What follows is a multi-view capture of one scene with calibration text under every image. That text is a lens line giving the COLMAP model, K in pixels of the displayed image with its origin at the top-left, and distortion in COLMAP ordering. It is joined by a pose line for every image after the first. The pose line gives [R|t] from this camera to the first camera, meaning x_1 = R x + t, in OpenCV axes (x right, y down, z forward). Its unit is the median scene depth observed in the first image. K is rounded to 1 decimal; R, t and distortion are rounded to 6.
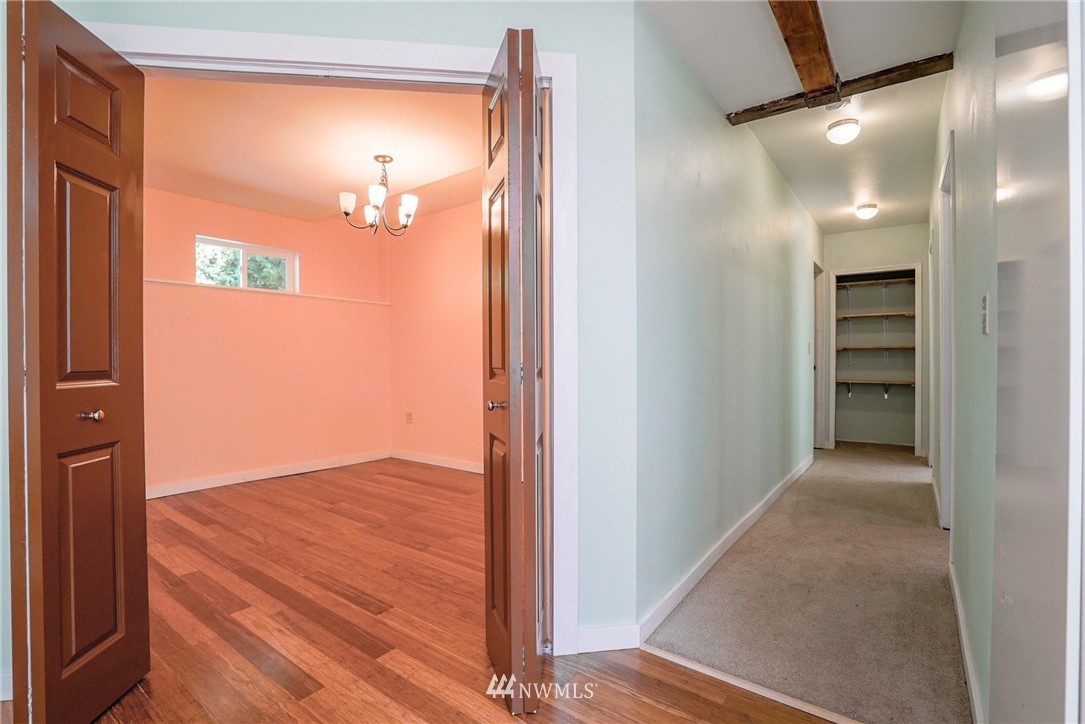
lens RADIAL K [[504.2, 0, 542.6], [0, 504.2, 362.5], [0, 0, 1]] dist [-0.059036, 0.023216]
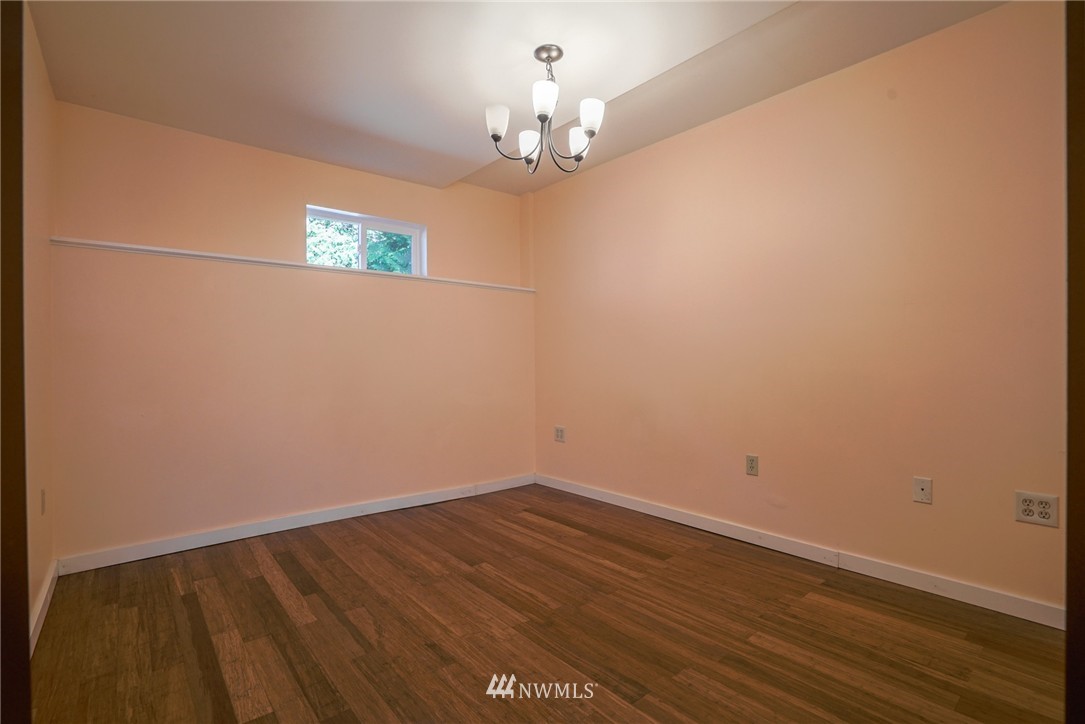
lens RADIAL K [[504.2, 0, 542.6], [0, 504.2, 362.5], [0, 0, 1]] dist [-0.059036, 0.023216]
pose [[0.974569, -0.000706, -0.224089, -0.173475], [0.000681, 1.000000, -0.000191, -0.002680], [0.224089, 0.000034, 0.974569, 0.346539]]
